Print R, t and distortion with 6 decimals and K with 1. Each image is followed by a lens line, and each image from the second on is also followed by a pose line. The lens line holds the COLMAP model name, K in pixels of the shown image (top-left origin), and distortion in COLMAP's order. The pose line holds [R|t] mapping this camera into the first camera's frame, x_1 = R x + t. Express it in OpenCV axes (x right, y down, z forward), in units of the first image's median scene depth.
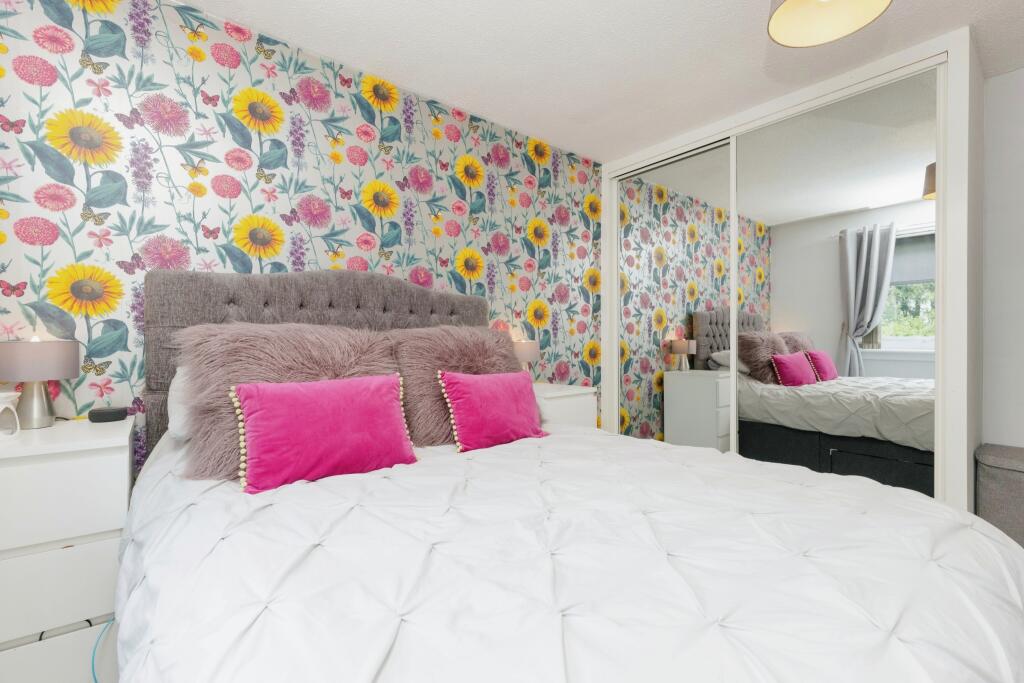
lens RADIAL K [[474.8, 0, 516.4], [0, 474.8, 351.2], [0, 0, 1]] dist [-0.000464, -0.000638]
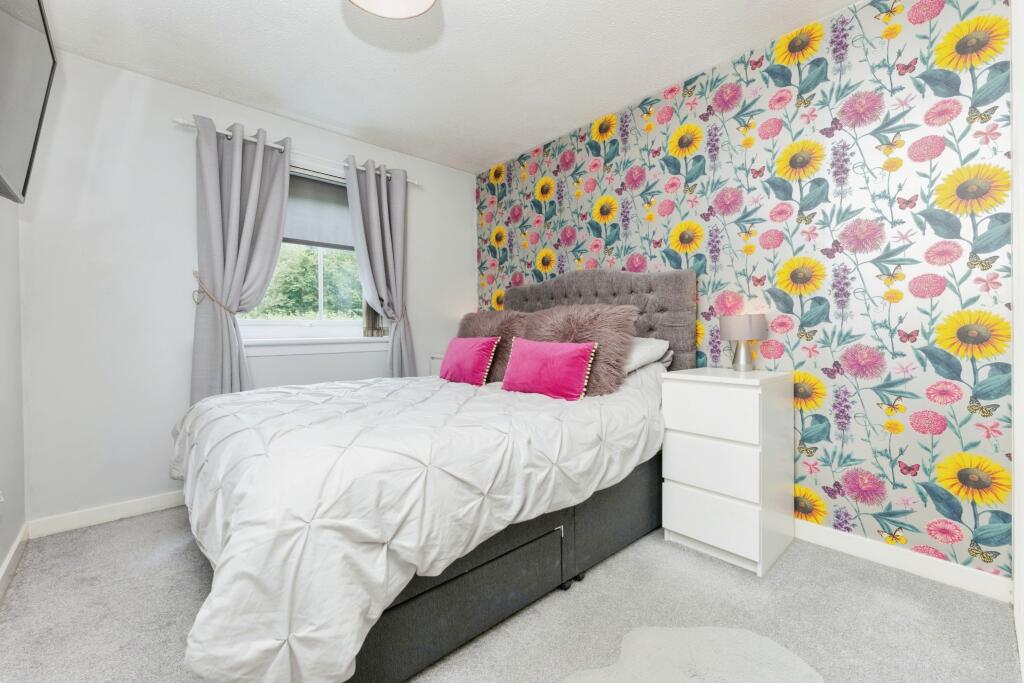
lens RADIAL K [[403.0, 0, 513.7], [0, 403.0, 326.6], [0, 0, 1]] dist [-0.000667, -0.000104]
pose [[0.037501, 0.012244, -0.999222, 0.564974], [0.001766, 0.999923, 0.012319, -0.010165], [0.999295, -0.002227, 0.037477, 0.494246]]
